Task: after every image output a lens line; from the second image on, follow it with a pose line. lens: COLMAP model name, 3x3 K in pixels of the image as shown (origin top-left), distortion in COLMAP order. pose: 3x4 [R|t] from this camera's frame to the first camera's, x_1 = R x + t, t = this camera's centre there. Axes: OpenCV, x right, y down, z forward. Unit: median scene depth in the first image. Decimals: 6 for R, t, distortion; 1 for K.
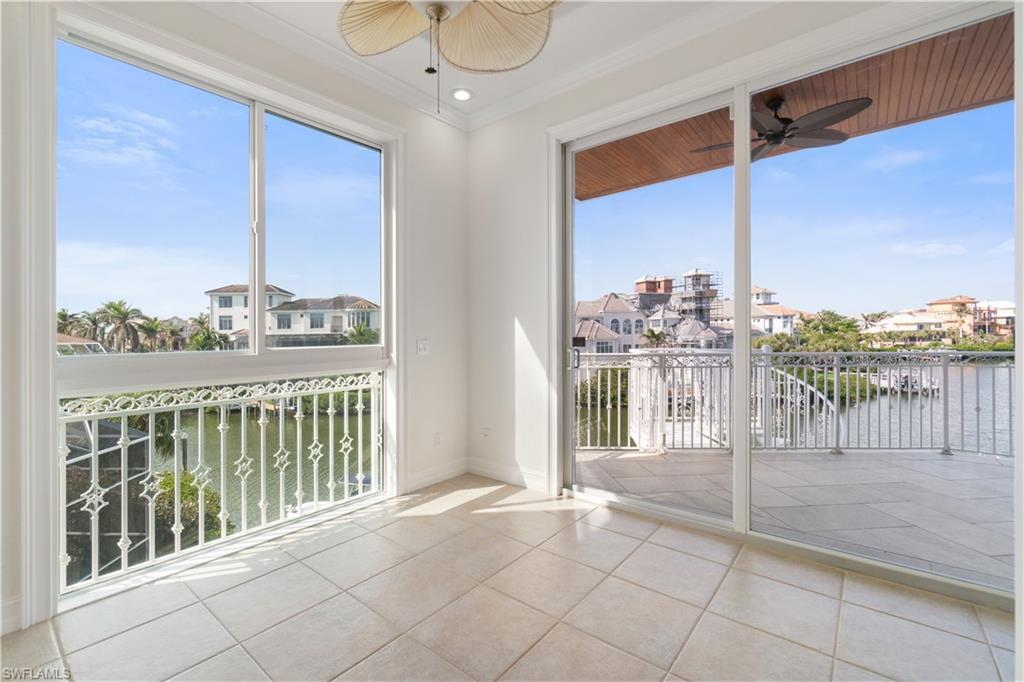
lens RADIAL K [[447.2, 0, 508.8], [0, 447.2, 335.1], [0, 0, 1]] dist [0.003681, 0.000872]
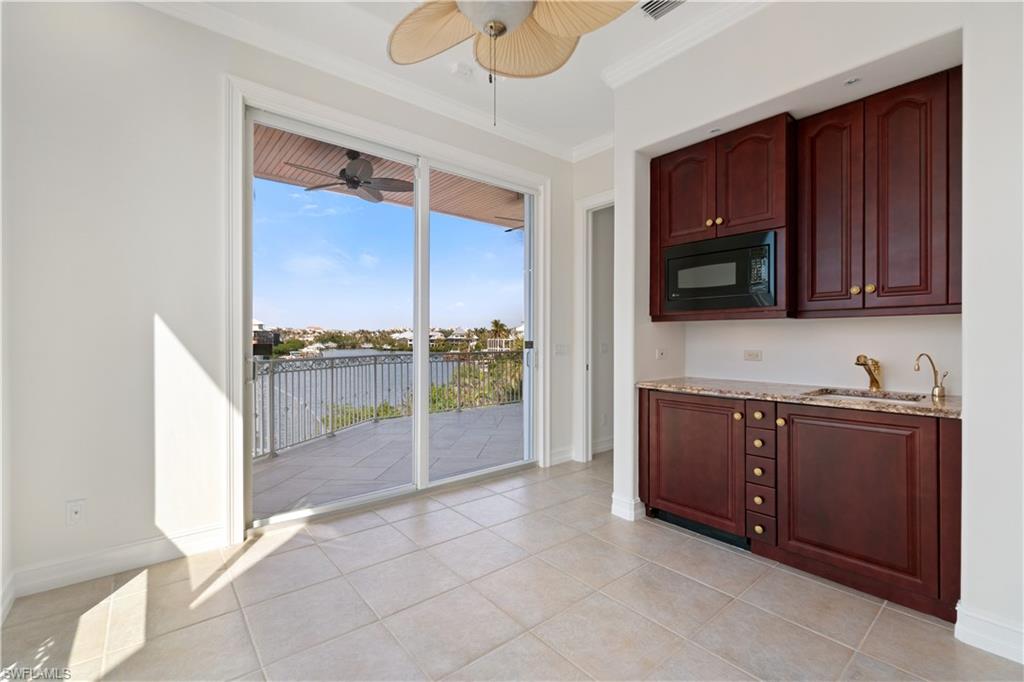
lens RADIAL K [[447.2, 0, 502.1], [0, 447.2, 340.3], [0, 0, 1]] dist [0.003681, 0.000872]
pose [[0.207215, 0.010341, 0.978241, -0.599327], [-0.000632, 0.999945, -0.010436, 0.008128], [-0.978295, 0.001544, 0.207210, 0.392689]]
